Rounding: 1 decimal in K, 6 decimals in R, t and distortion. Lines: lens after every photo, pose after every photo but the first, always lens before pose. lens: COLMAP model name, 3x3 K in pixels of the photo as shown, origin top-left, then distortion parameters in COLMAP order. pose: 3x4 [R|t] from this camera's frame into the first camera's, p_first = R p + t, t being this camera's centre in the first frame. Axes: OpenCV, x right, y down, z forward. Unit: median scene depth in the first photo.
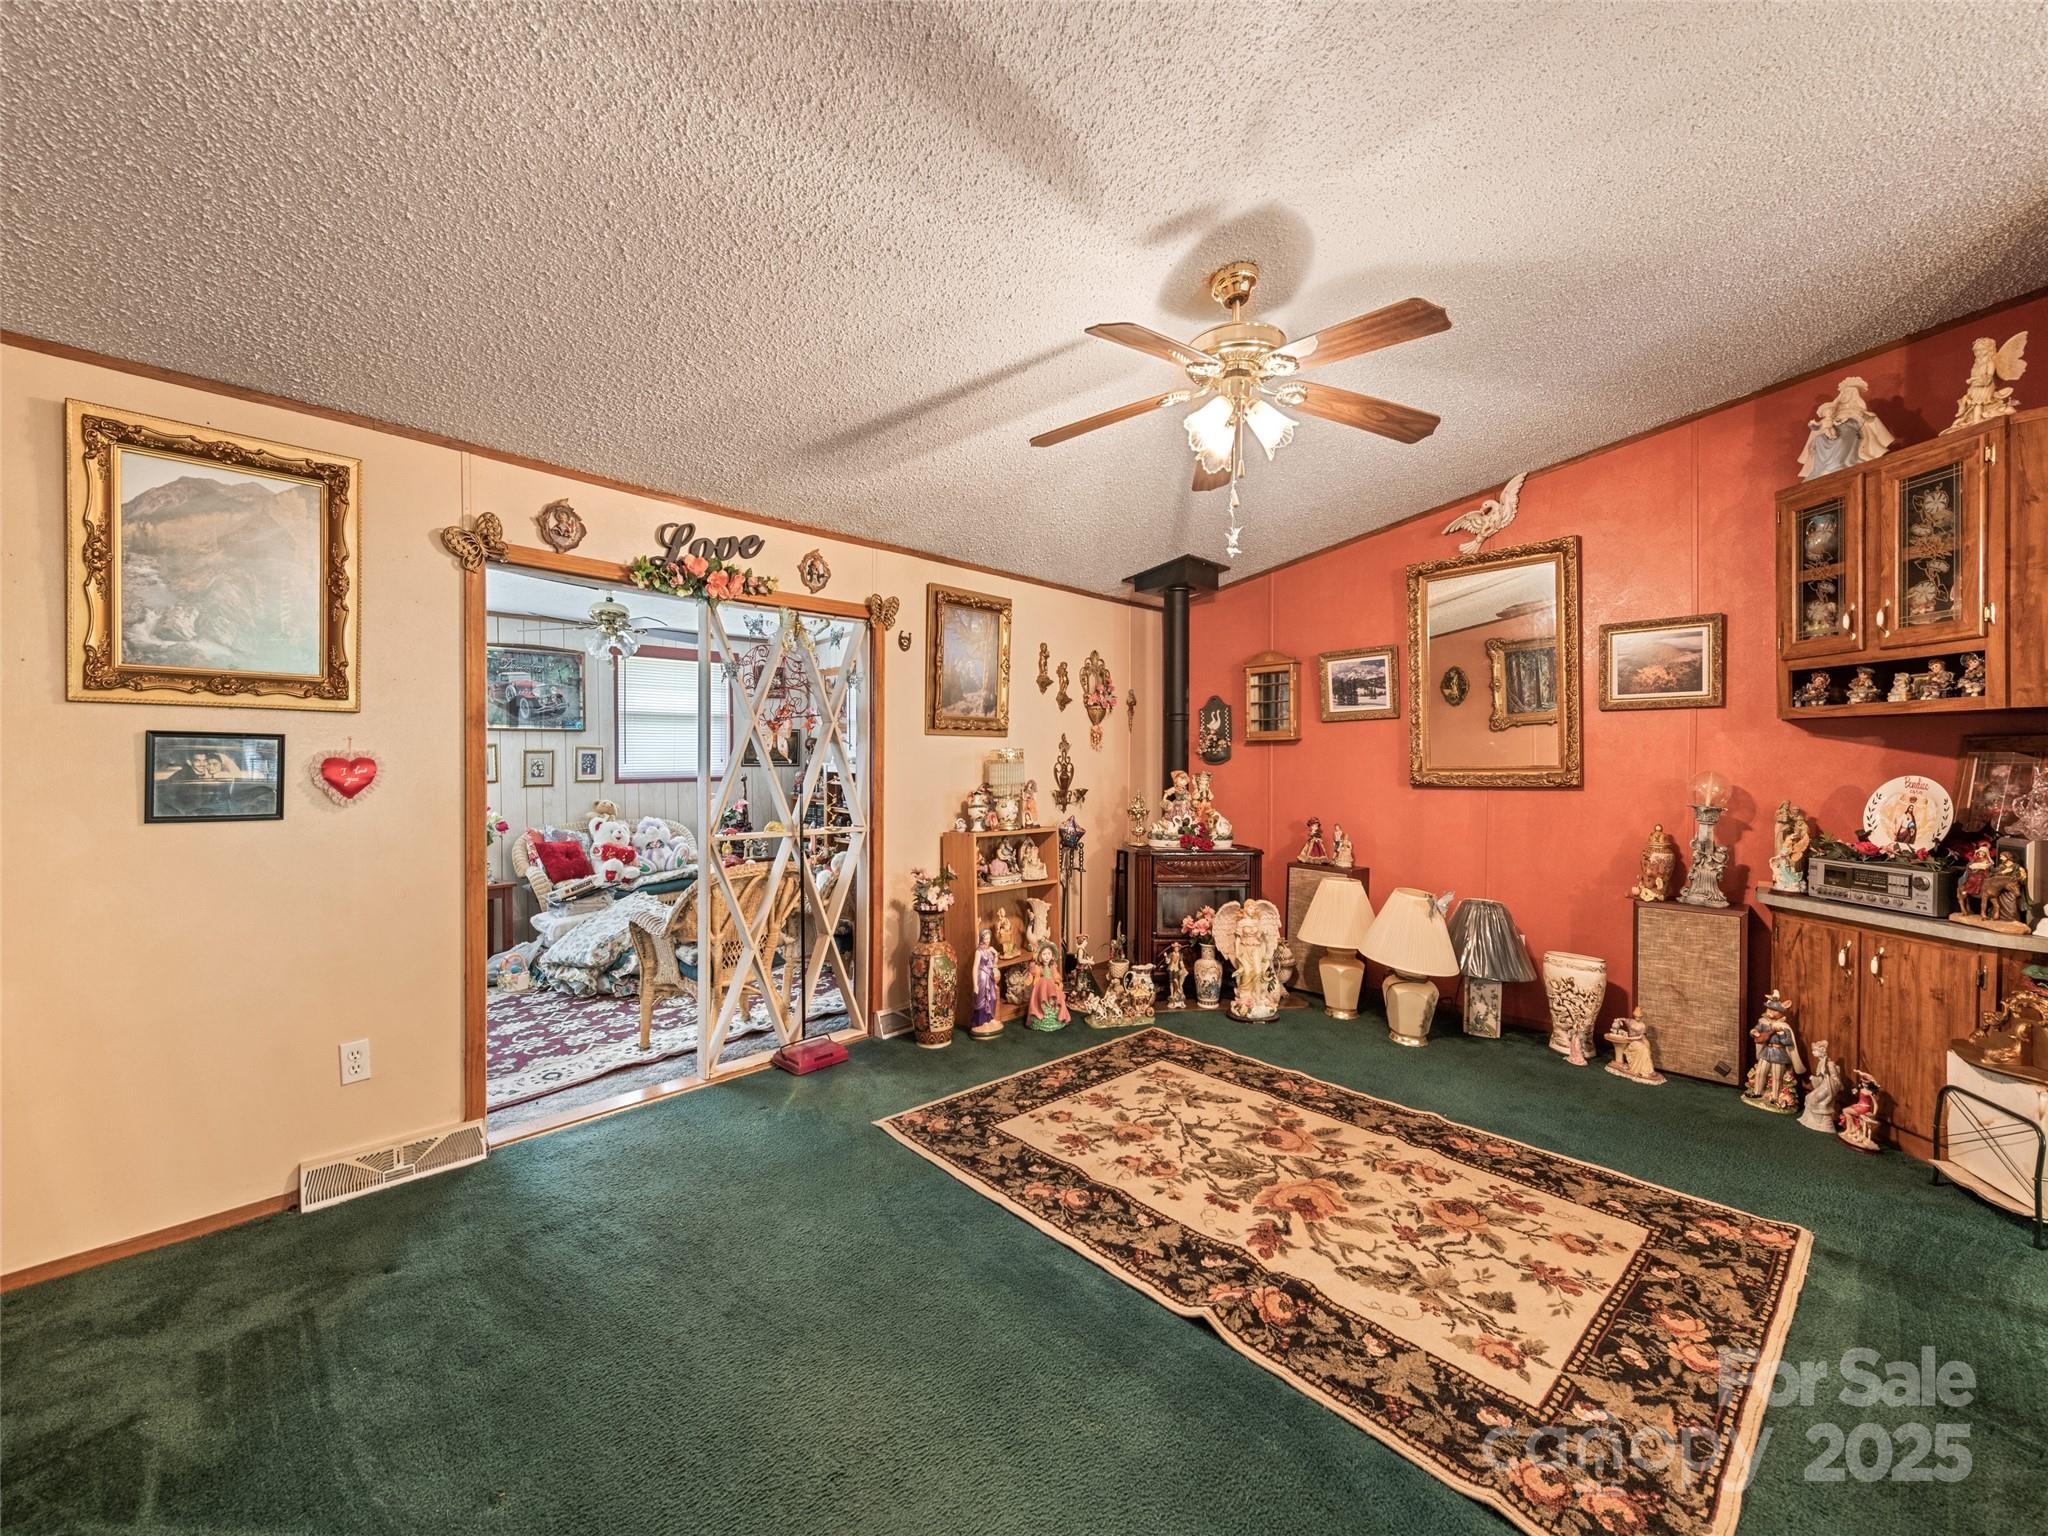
lens RADIAL K [[833.1, 0, 1022.4], [0, 833.1, 754.1], [0, 0, 1]] dist [-0.000458, -0.000067]
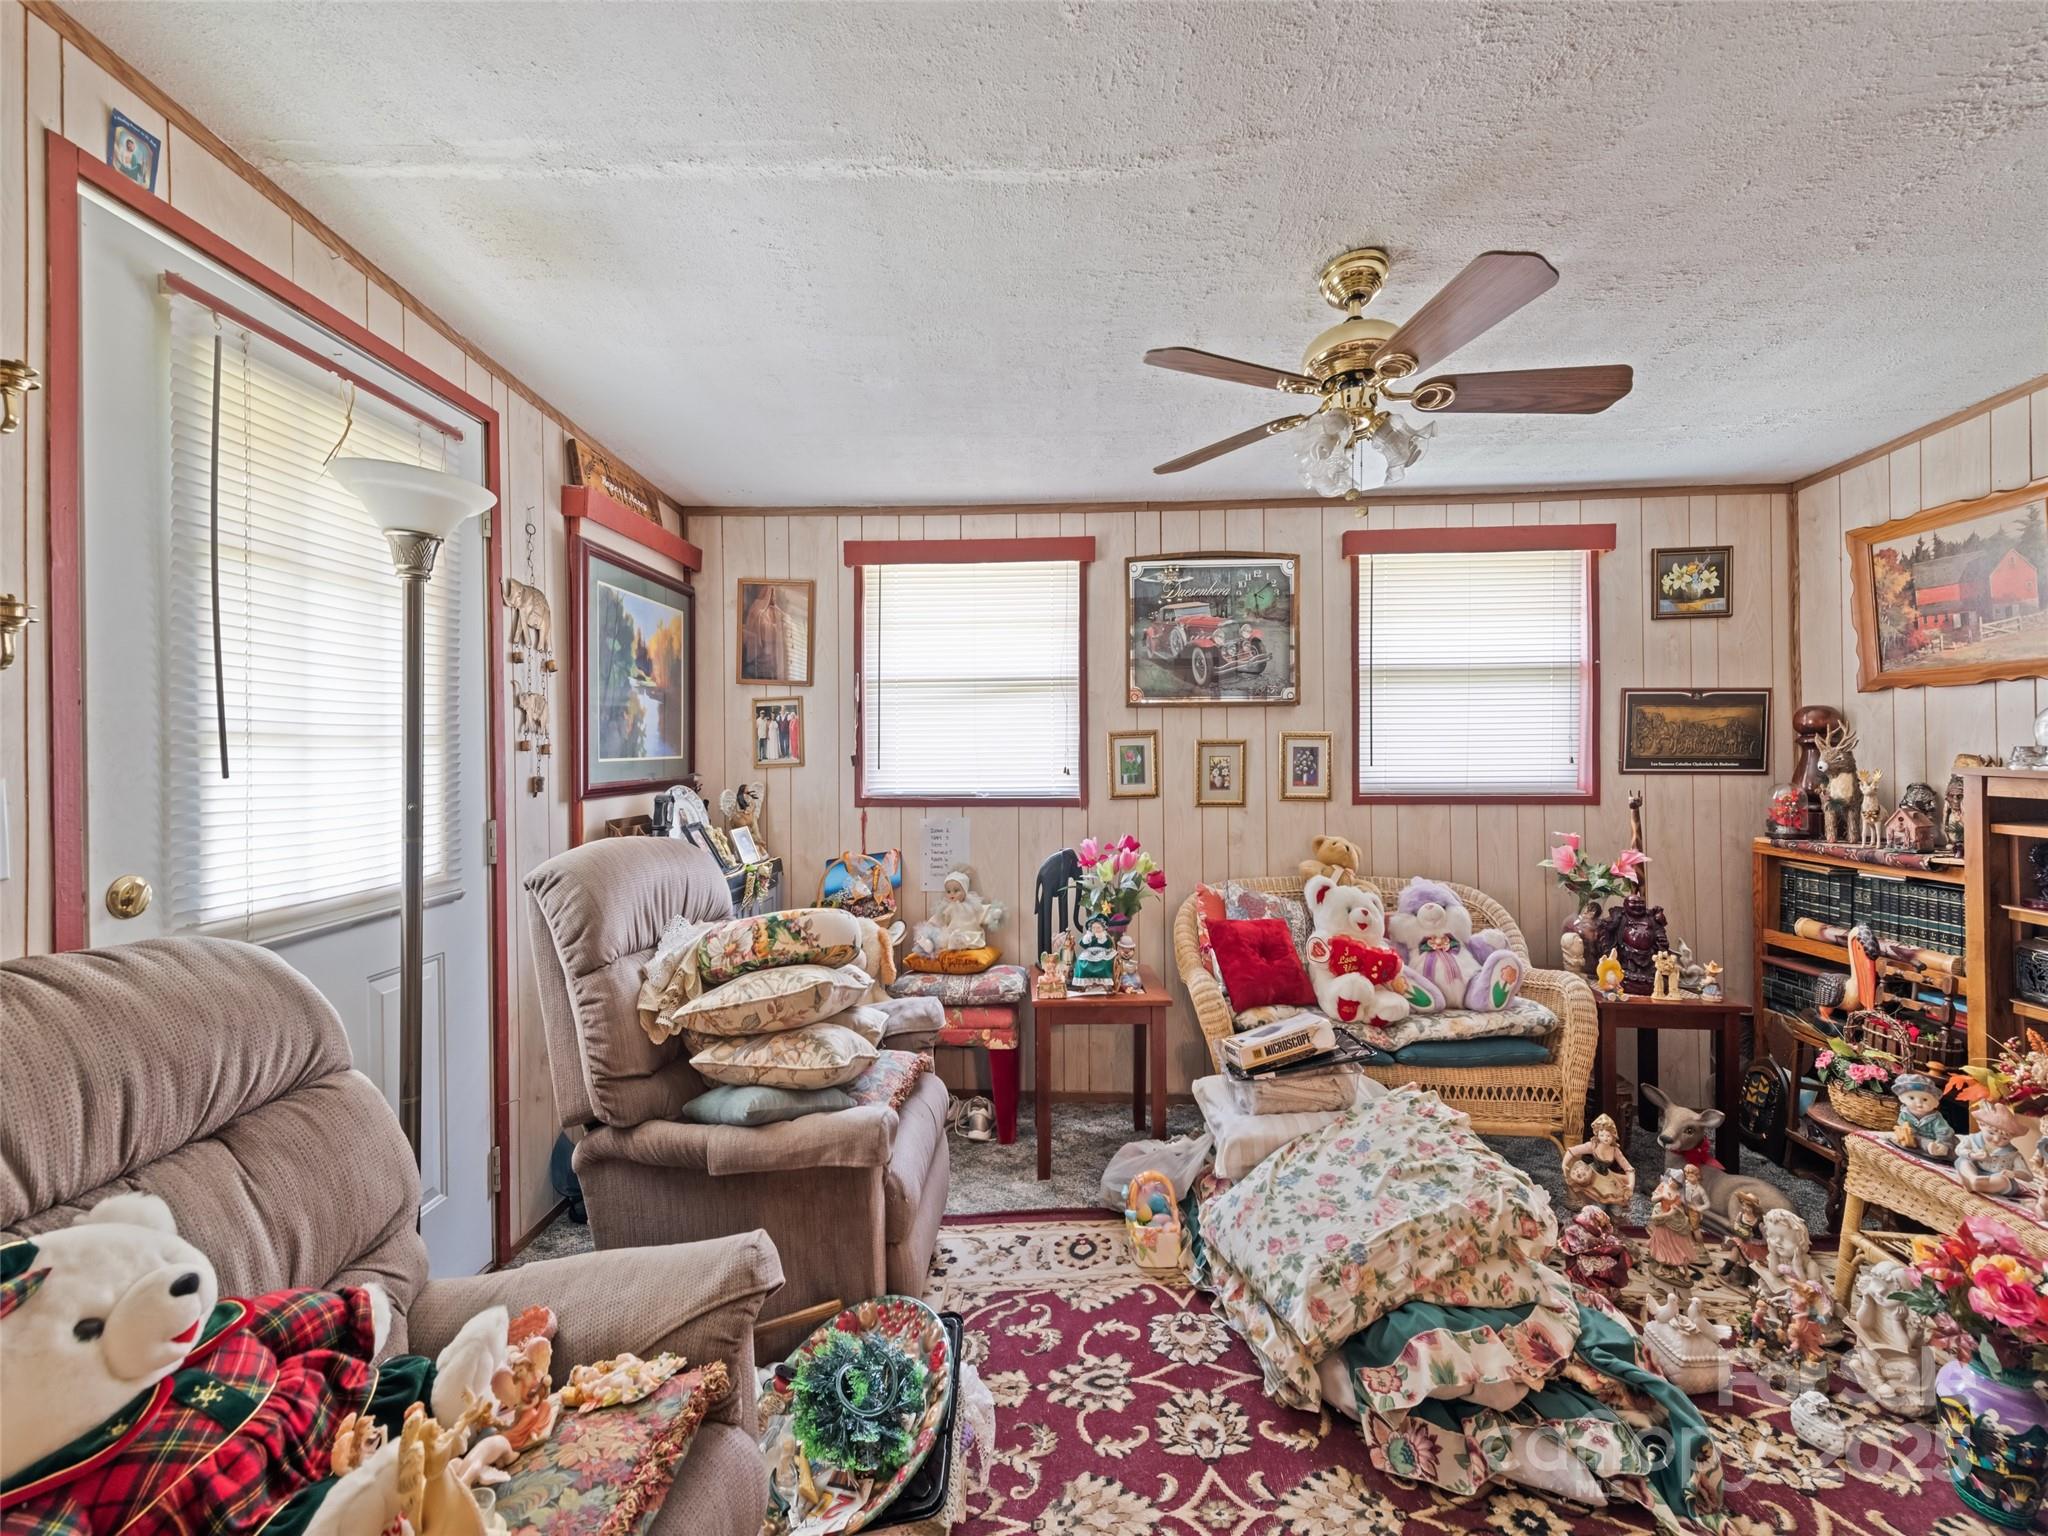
lens RADIAL K [[919.3, 0, 1014.9], [0, 919.3, 763.0], [0, 0, 1]] dist [0.001925, -0.000021]
pose [[0.703085, 0.004322, -0.711093, -0.257236], [0.001687, 0.999969, 0.007745, 0.005291], [0.711104, -0.006644, 0.703055, 0.501630]]
